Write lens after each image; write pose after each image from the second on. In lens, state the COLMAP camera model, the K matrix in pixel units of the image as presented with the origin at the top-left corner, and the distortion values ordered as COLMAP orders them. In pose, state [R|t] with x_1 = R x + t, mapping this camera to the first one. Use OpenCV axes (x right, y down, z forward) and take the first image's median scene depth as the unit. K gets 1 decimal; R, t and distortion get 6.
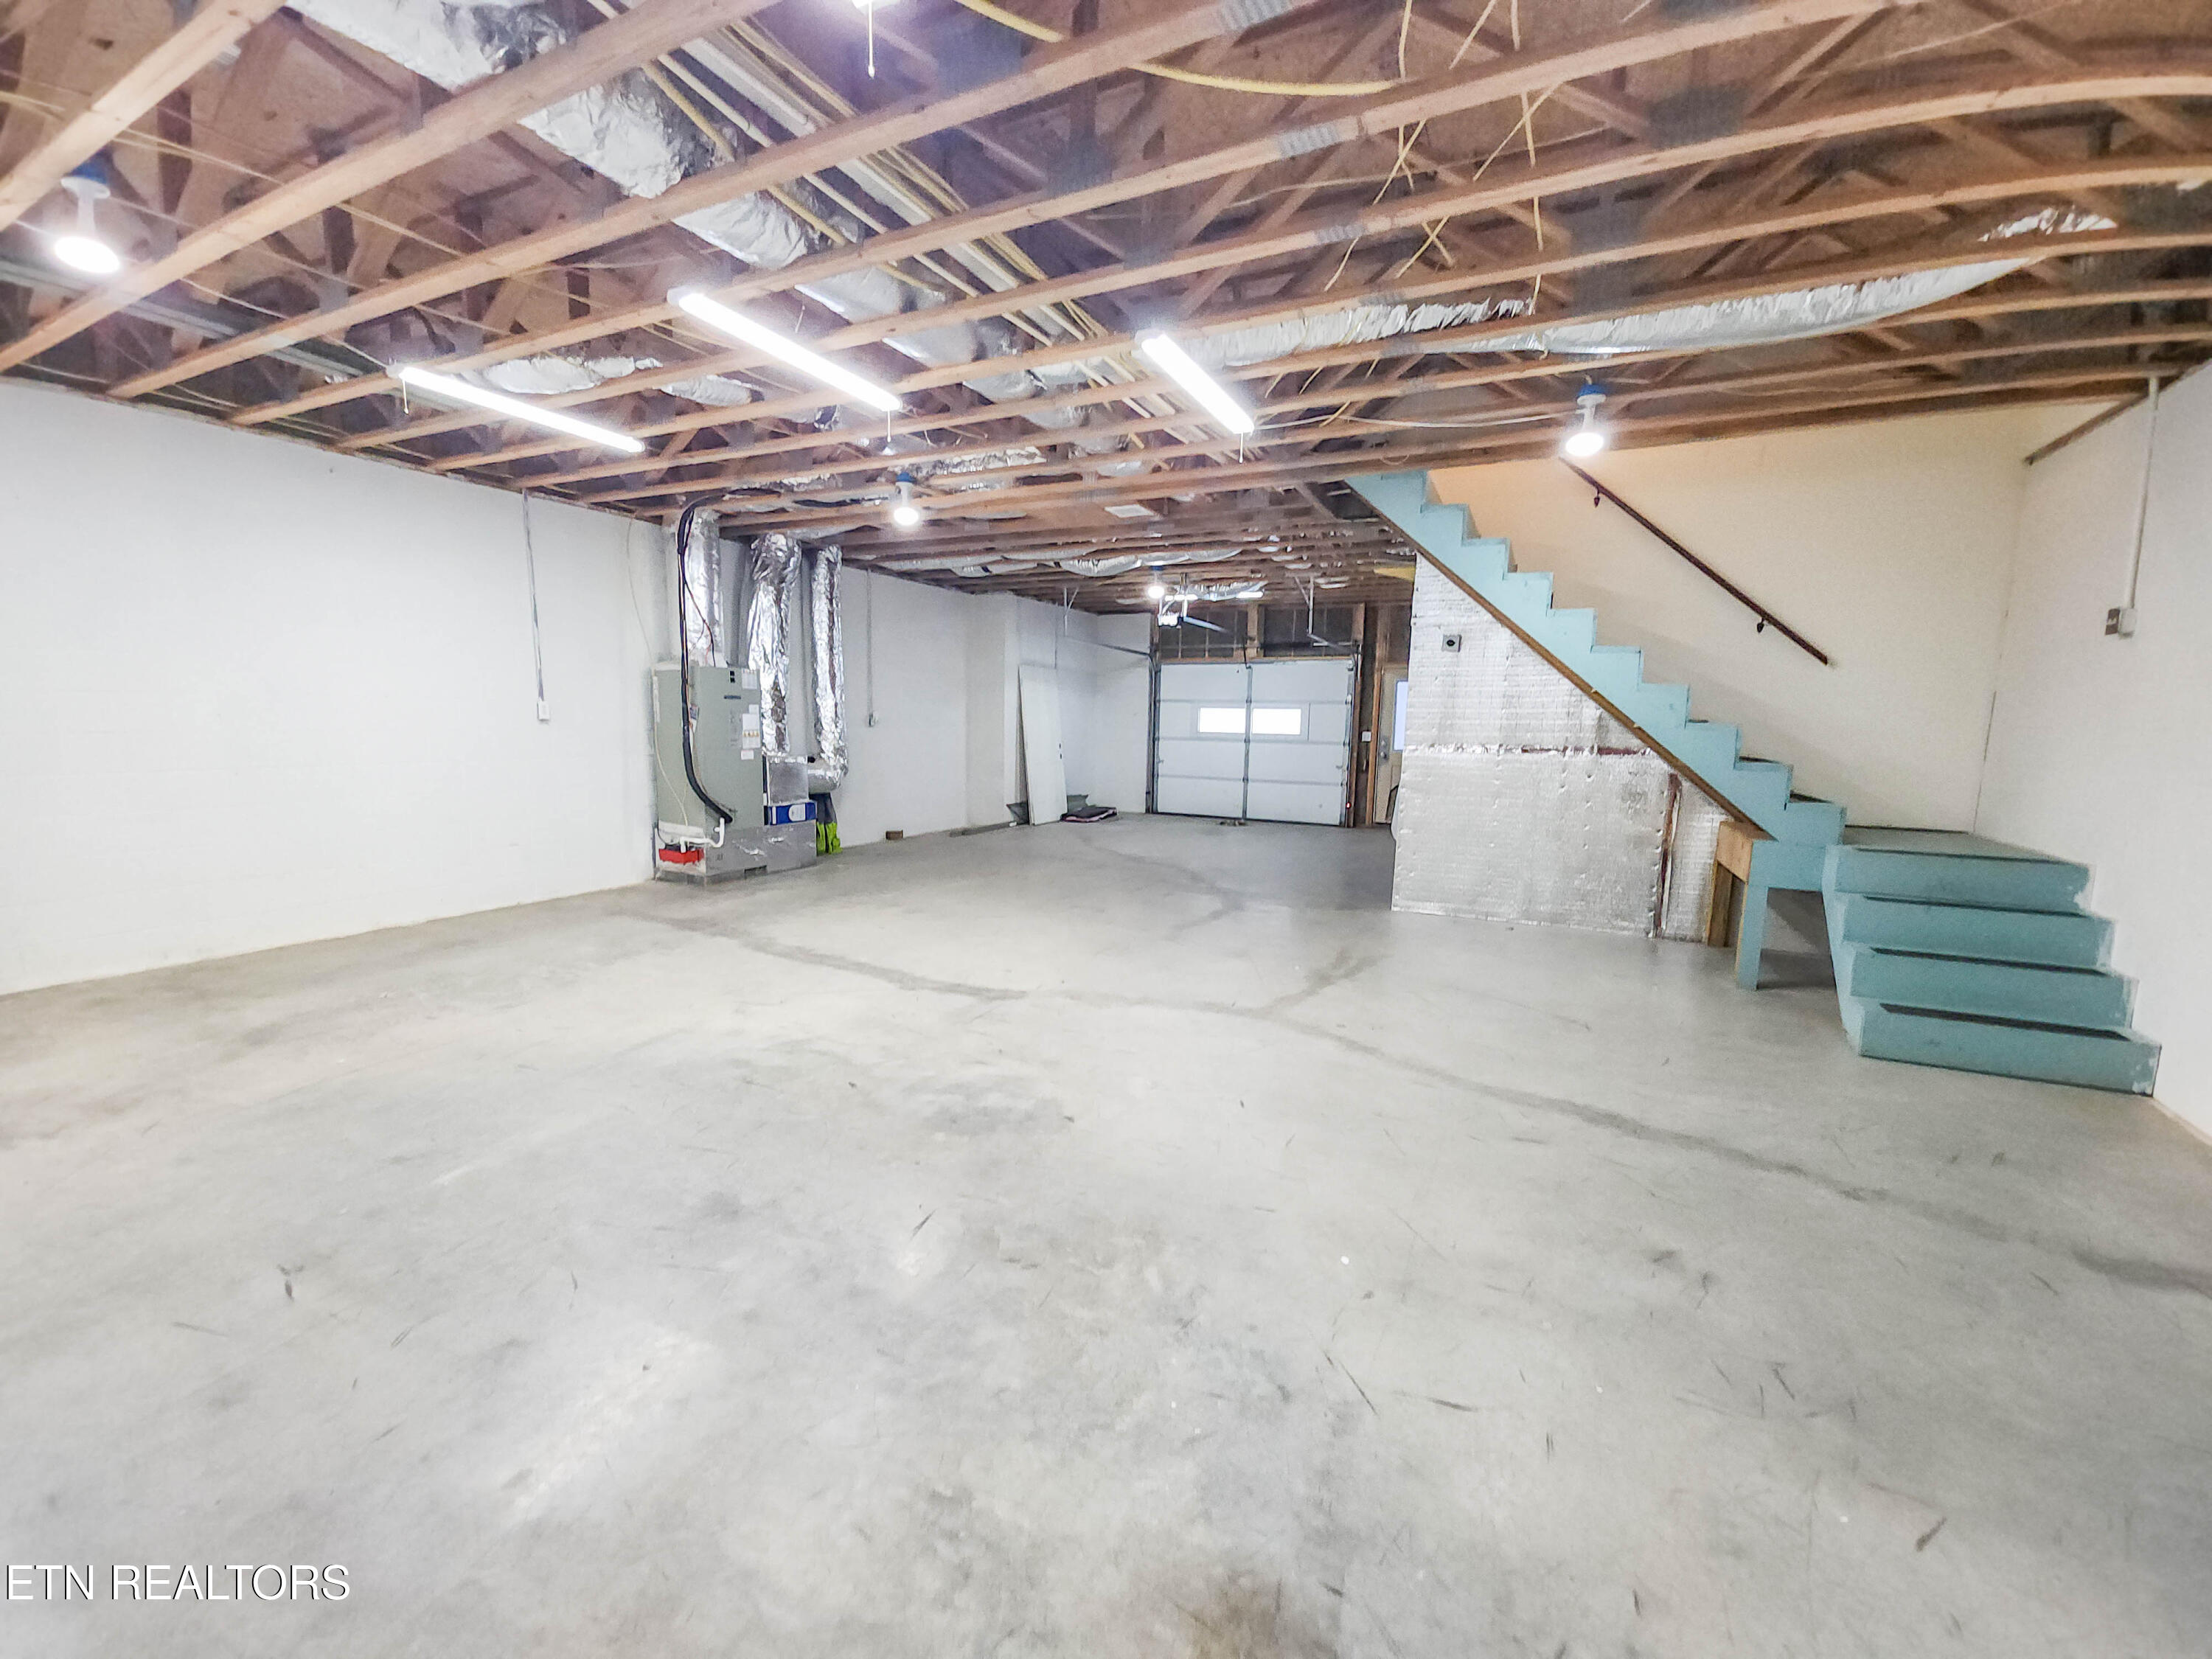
lens RADIAL K [[907.3, 0, 1104.7], [0, 907.3, 836.5], [0, 0, 1]] dist [0.003683, -0.000578]
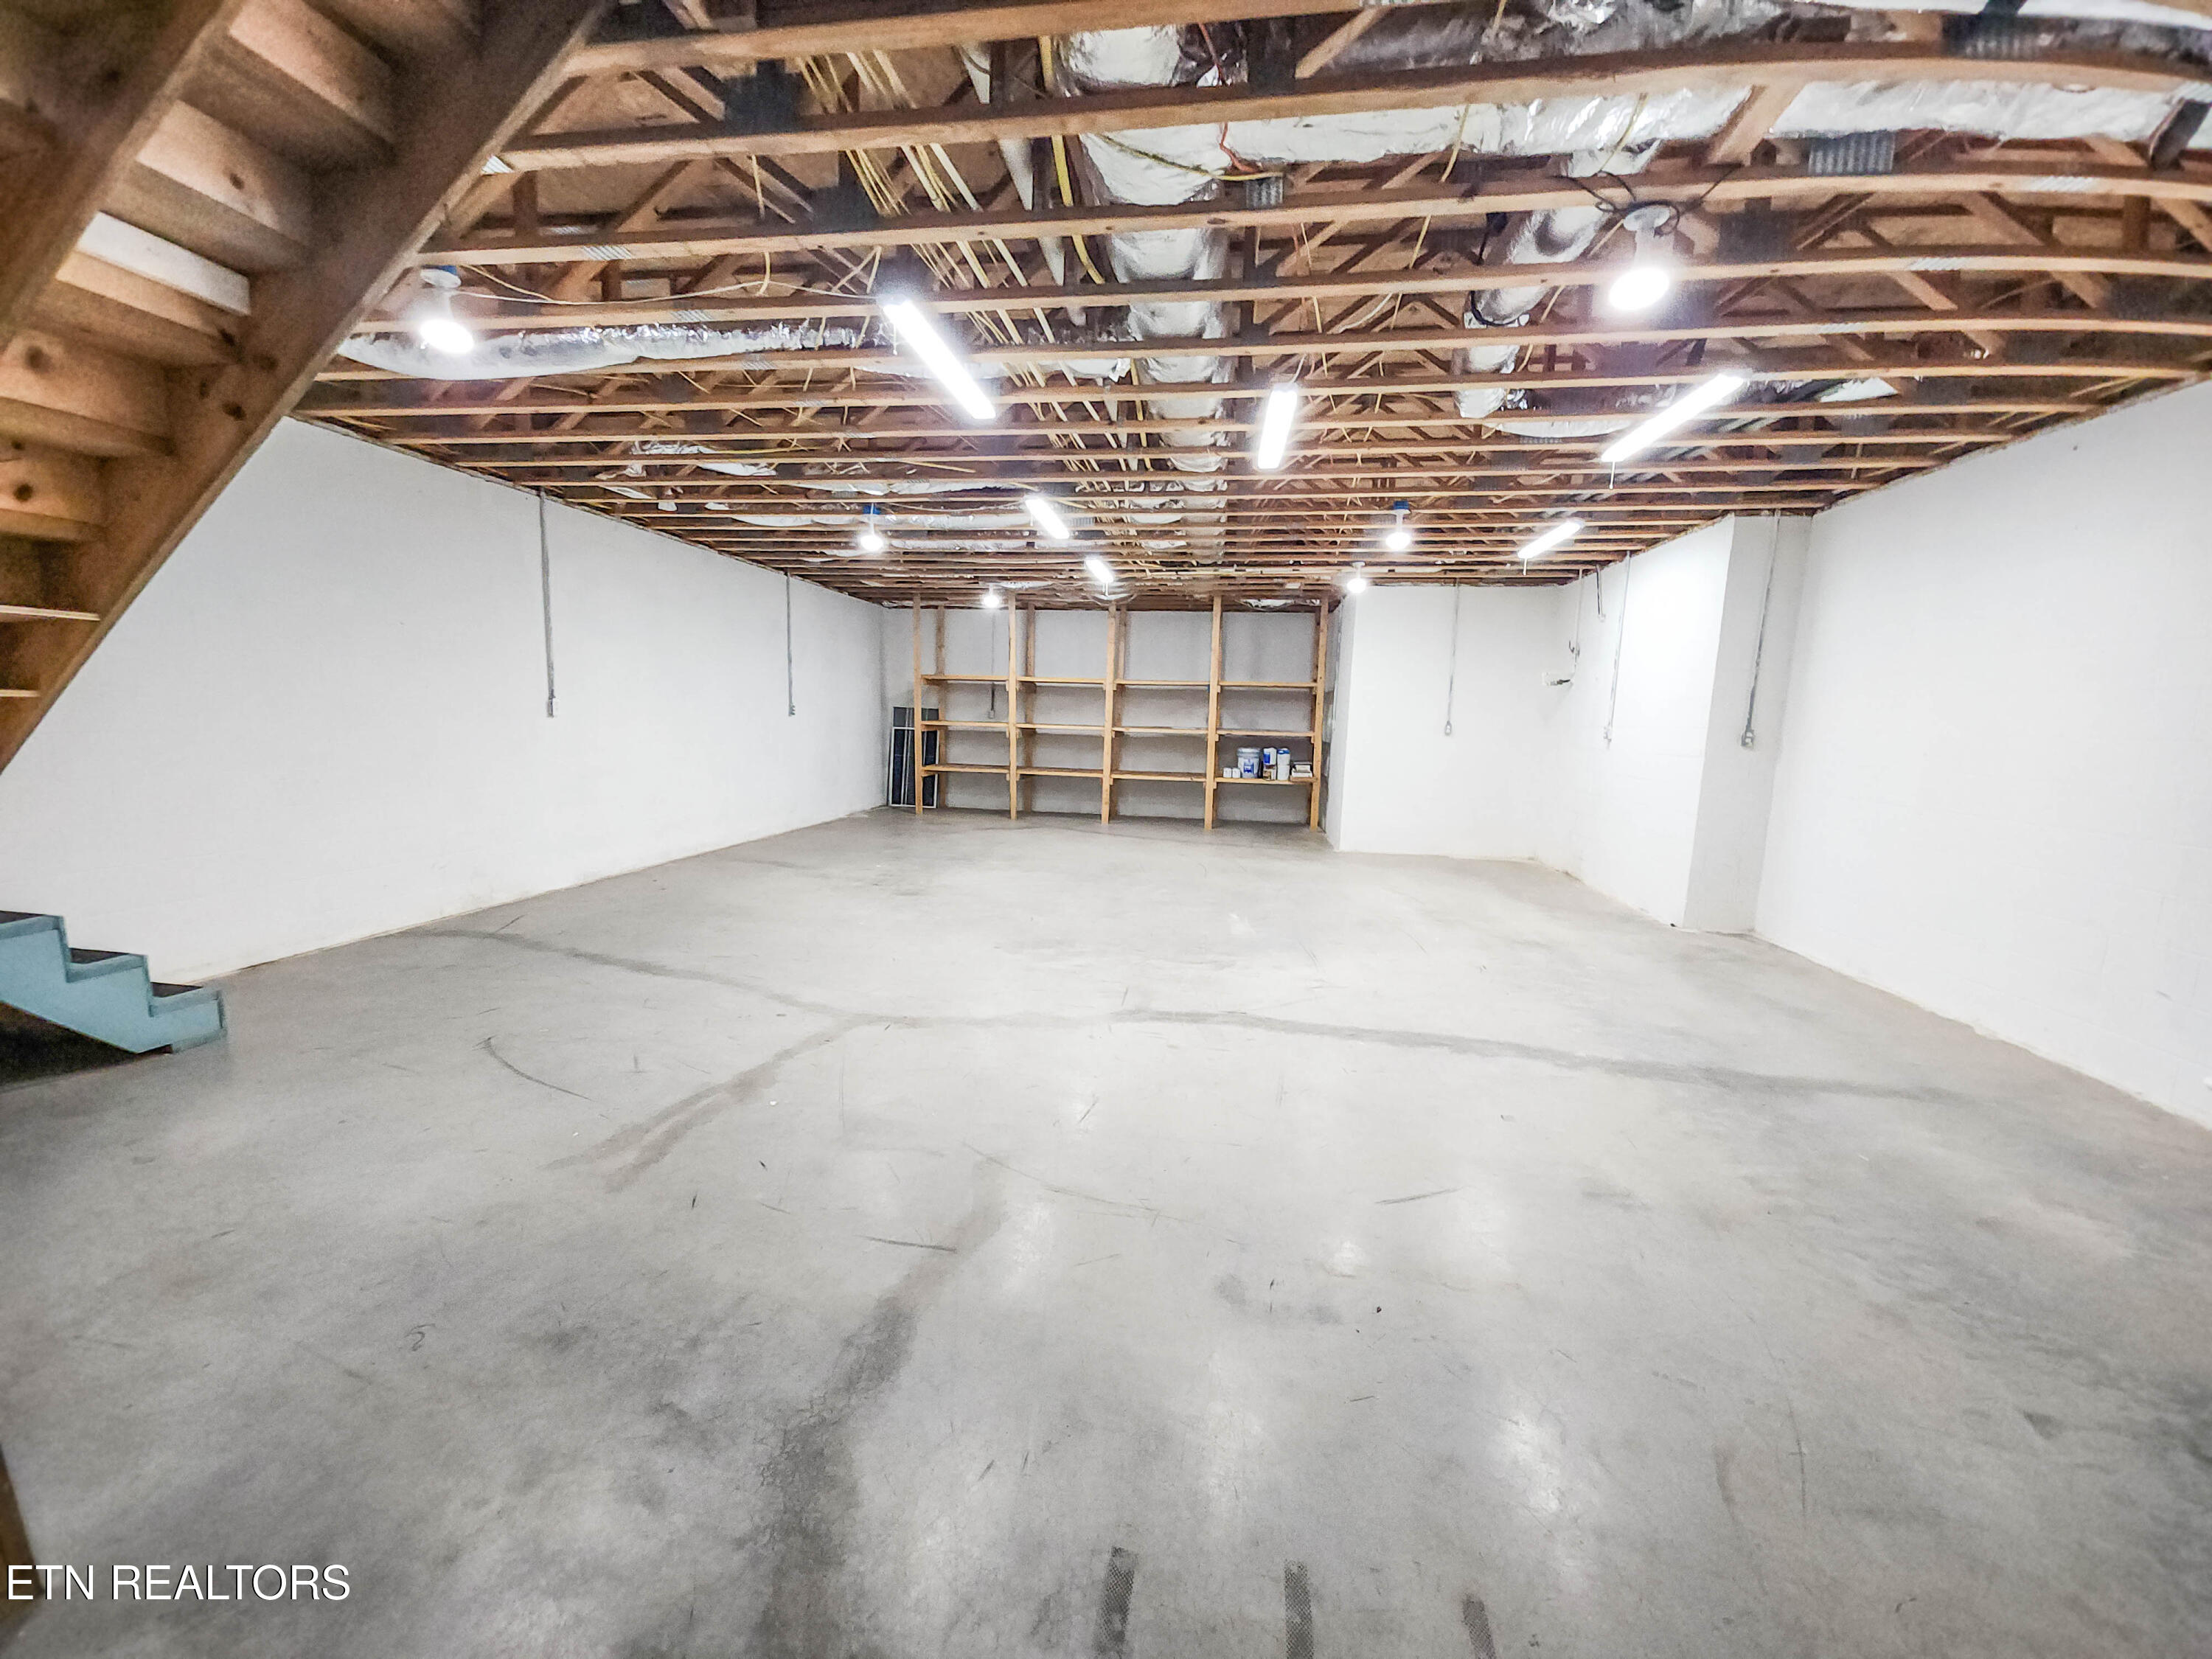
lens RADIAL K [[907.3, 0, 1106.1], [0, 907.3, 837.0], [0, 0, 1]] dist [0.003683, -0.000578]
pose [[-0.950685, -0.000476, -0.310158, 0.215593], [-0.082460, 0.964397, 0.251274, -0.246965], [0.298996, 0.264458, -0.916877, 1.852454]]
